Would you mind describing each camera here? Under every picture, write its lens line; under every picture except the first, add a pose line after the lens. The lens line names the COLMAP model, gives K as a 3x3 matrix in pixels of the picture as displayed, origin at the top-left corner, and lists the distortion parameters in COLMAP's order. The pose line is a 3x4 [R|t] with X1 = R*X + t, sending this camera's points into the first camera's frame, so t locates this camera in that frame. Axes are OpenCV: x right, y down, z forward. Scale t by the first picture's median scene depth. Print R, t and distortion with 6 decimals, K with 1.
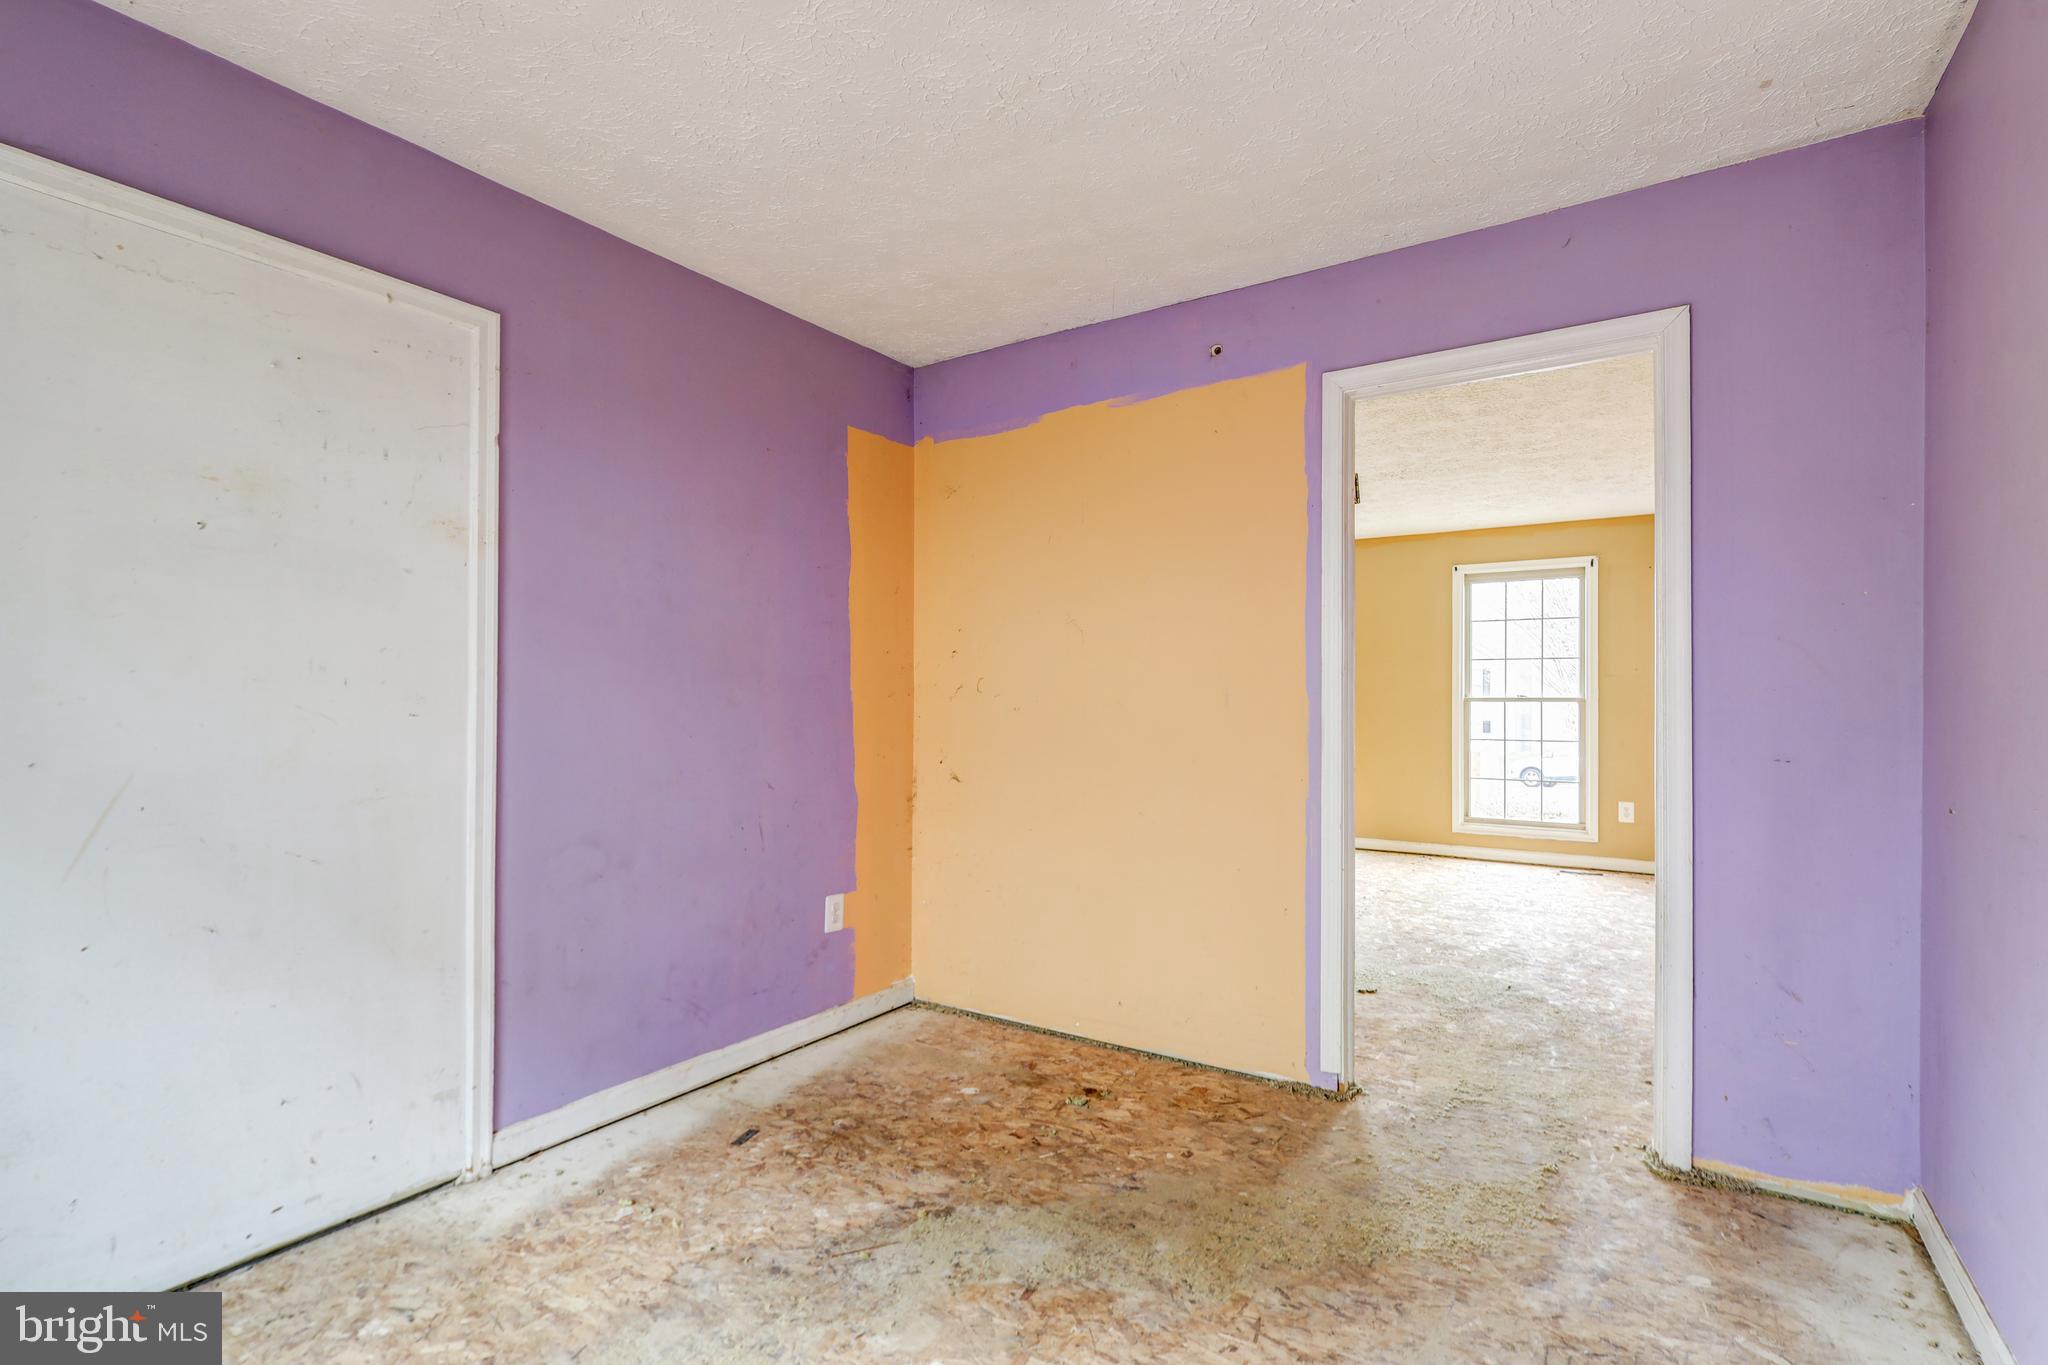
lens RADIAL K [[959.7, 0, 1019.7], [0, 959.7, 679.5], [0, 0, 1]] dist [0.001566, -0.000136]
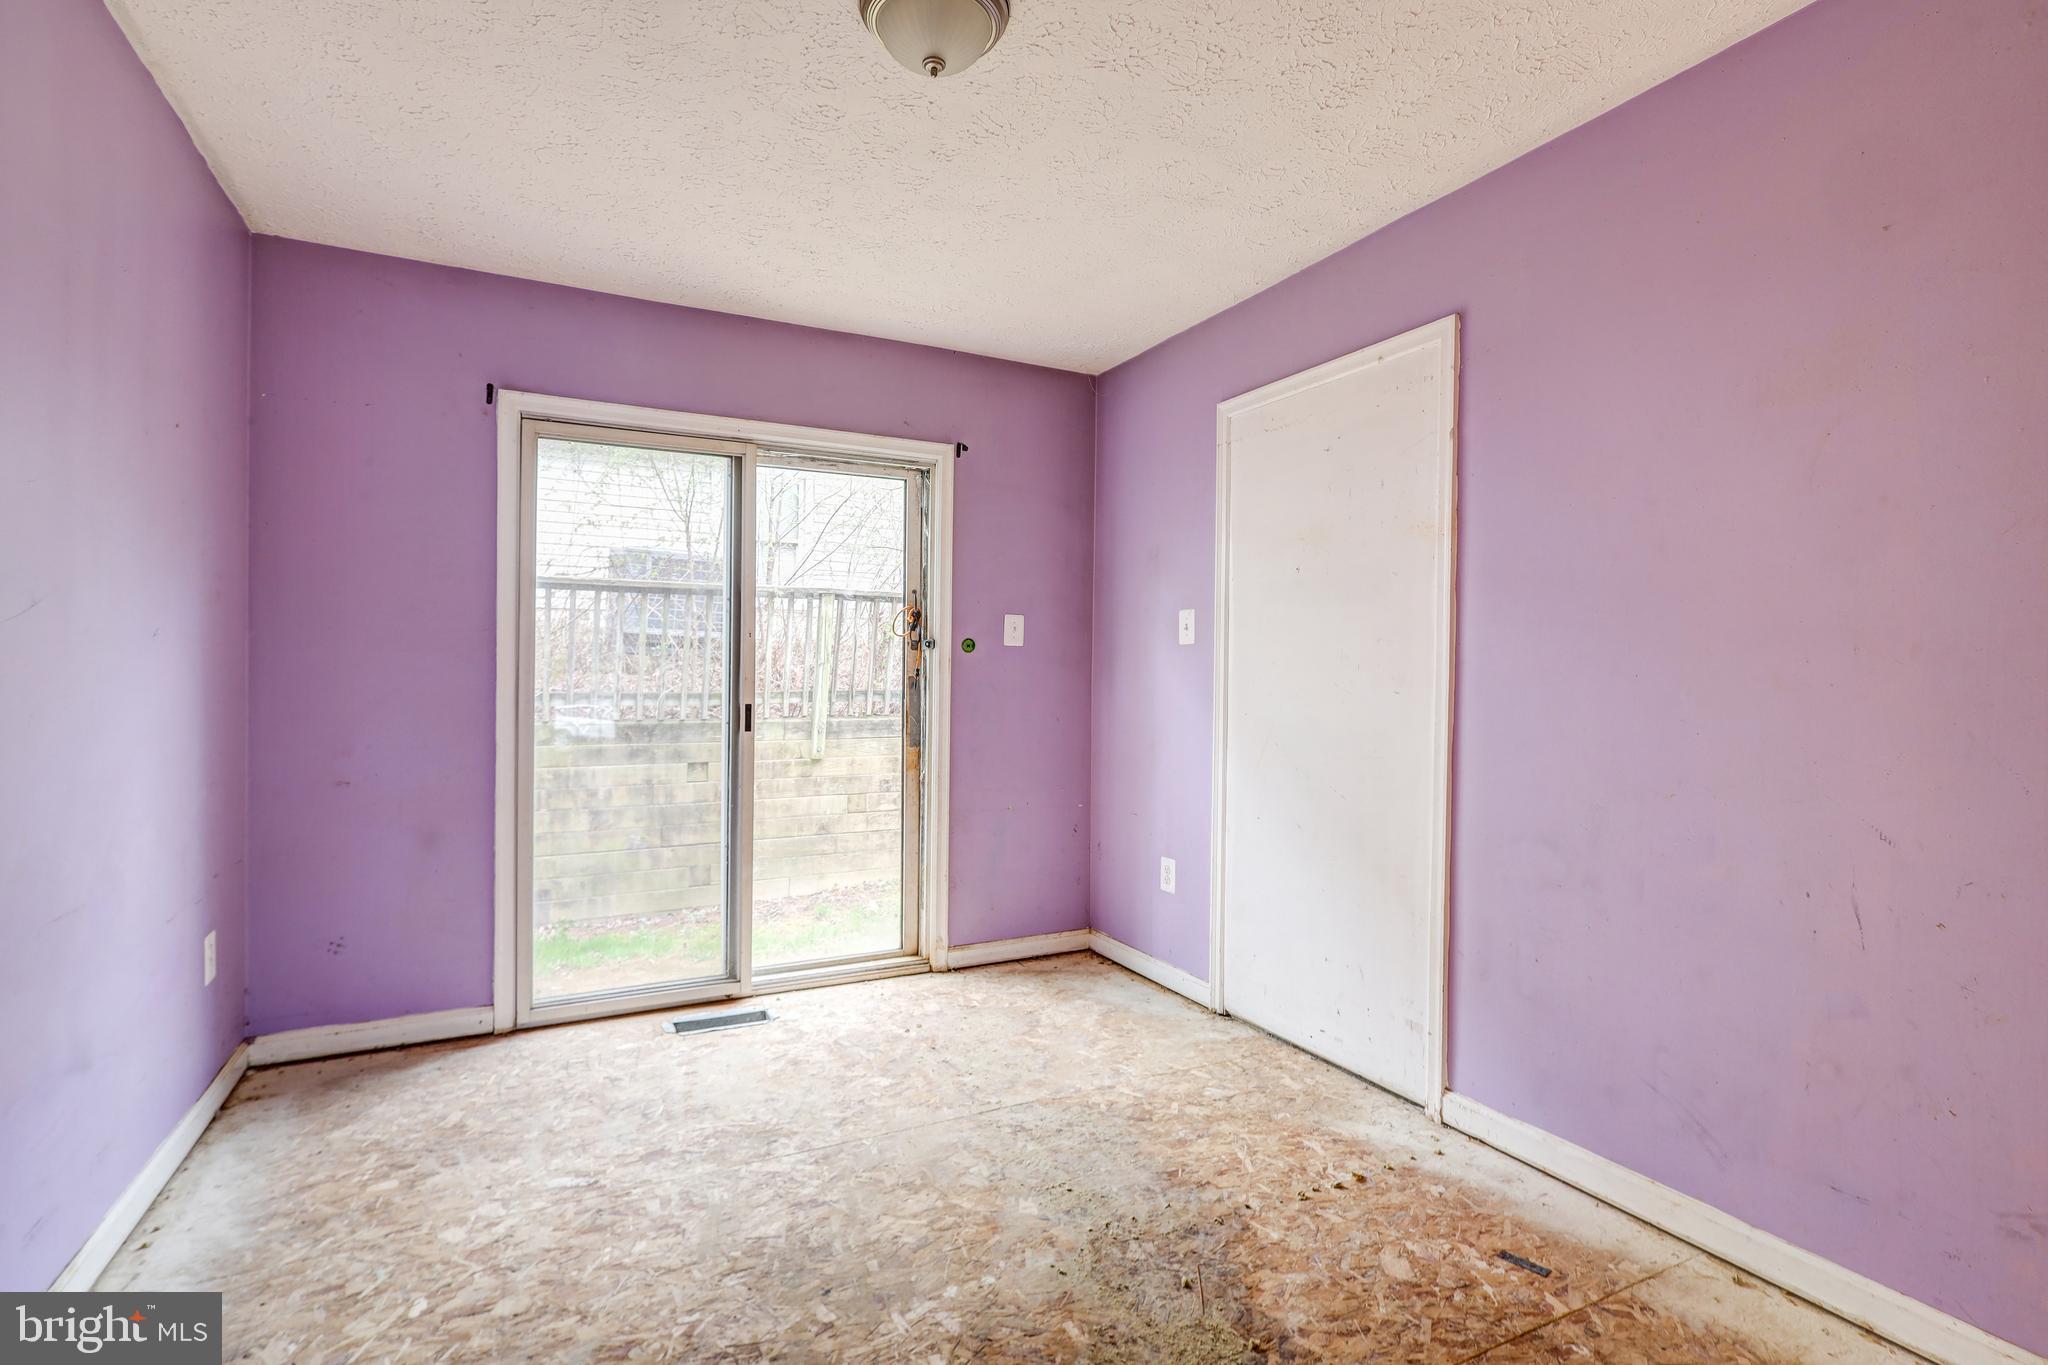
lens RADIAL K [[959.7, 0, 1016.9], [0, 959.7, 677.8], [0, 0, 1]] dist [0.001566, -0.000136]
pose [[-0.477987, -0.000802, -0.878366, 0.558068], [0.010592, 0.999922, -0.006677, 0.020960], [0.878303, -0.012495, -0.477941, 1.010481]]
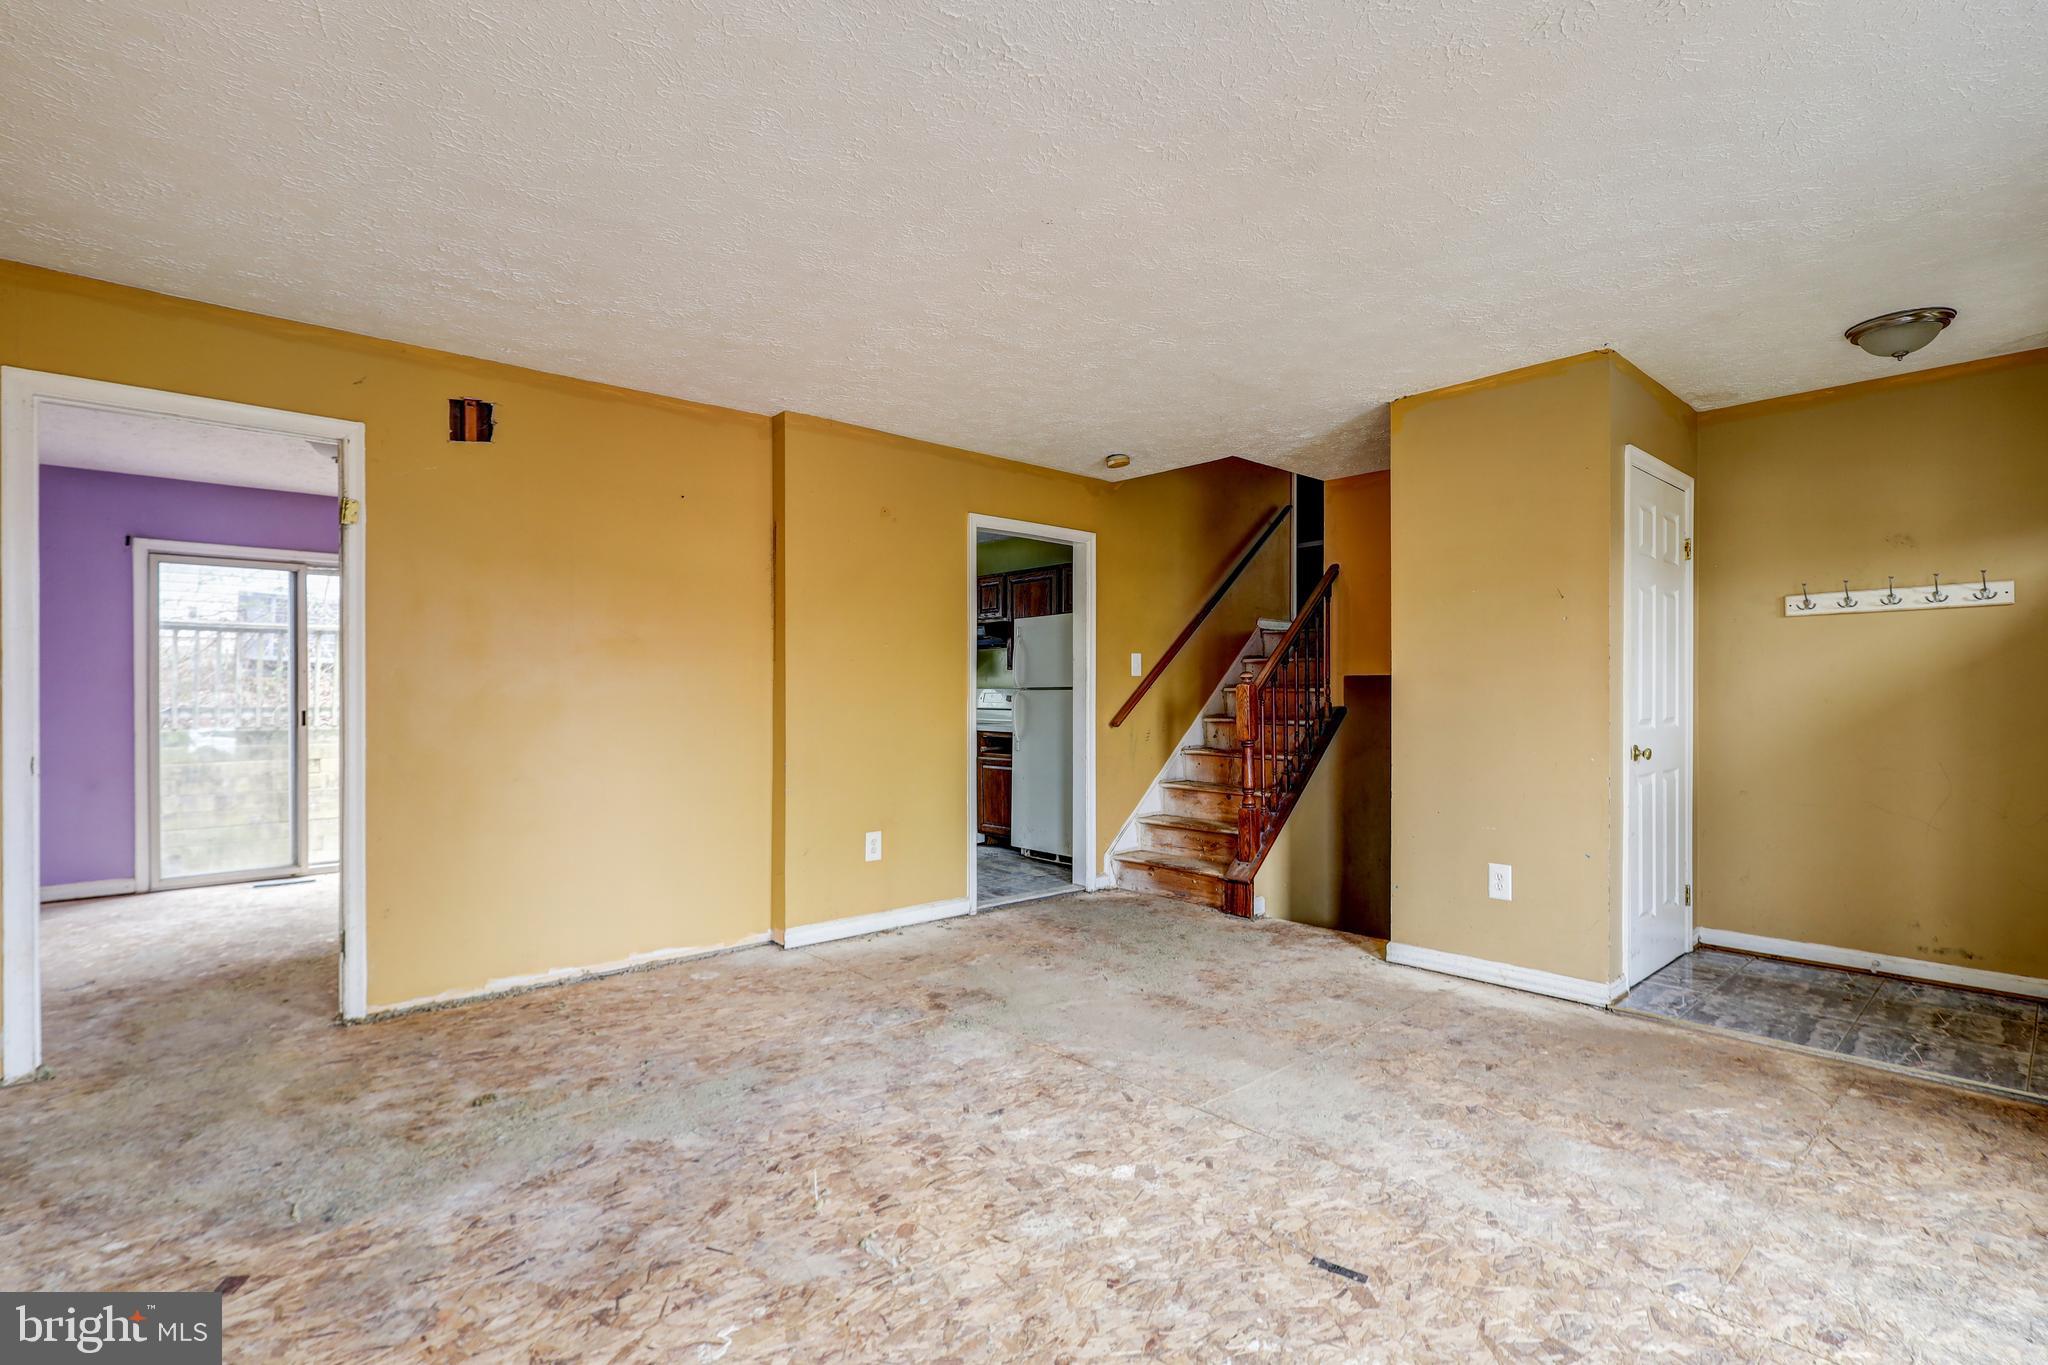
lens RADIAL K [[959.7, 0, 1028.8], [0, 959.7, 704.7], [0, 0, 1]] dist [0.001566, -0.000136]
pose [[-0.234412, 0.012331, -0.972059, 1.510322], [0.014853, 0.999848, 0.009102, 0.035423], [0.972024, -0.012304, -0.234559, 2.426913]]
